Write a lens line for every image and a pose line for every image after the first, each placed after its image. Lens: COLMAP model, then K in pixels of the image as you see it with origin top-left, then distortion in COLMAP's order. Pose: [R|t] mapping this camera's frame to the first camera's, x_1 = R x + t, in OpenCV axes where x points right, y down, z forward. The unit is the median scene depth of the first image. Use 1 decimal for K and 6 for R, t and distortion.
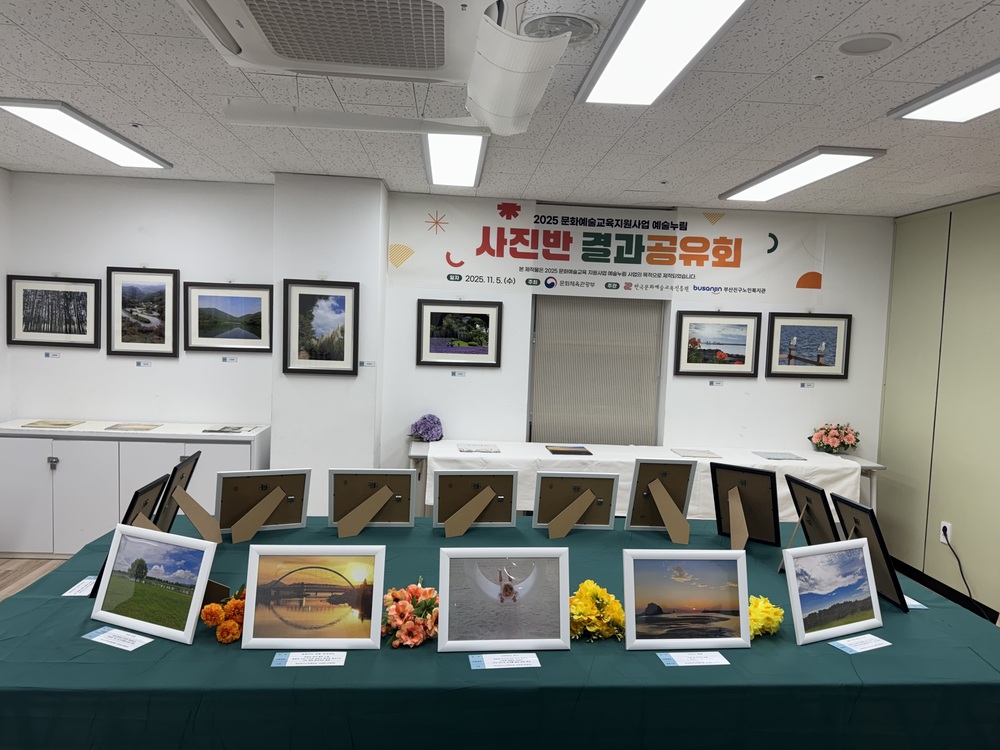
lens RADIAL K [[747.3, 0, 507.1], [0, 747.3, 385.7], [0, 0, 1]] dist [0.086827, -0.035762]
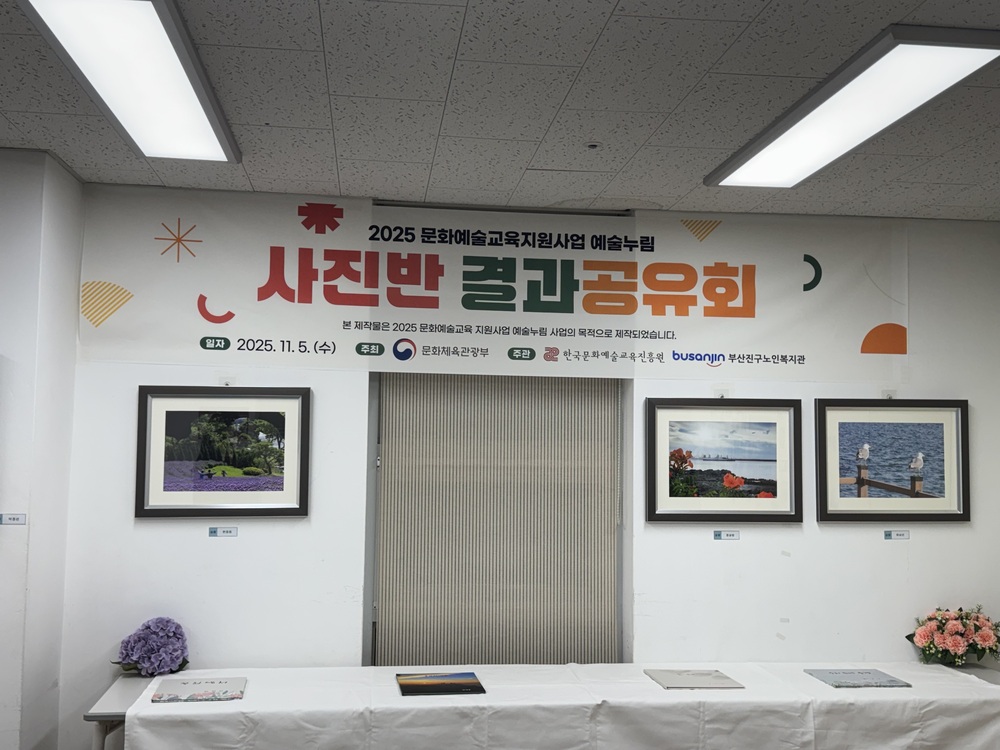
lens RADIAL K [[1095.8, 0, 502.8], [0, 1095.8, 370.7], [0, 0, 1]] dist [0.115425, 0.000000]
pose [[0.997992, -0.020551, 0.059905, 0.080890], [0.029452, 0.987984, -0.151722, -0.004357], [-0.056067, 0.153181, 0.986606, 0.239421]]
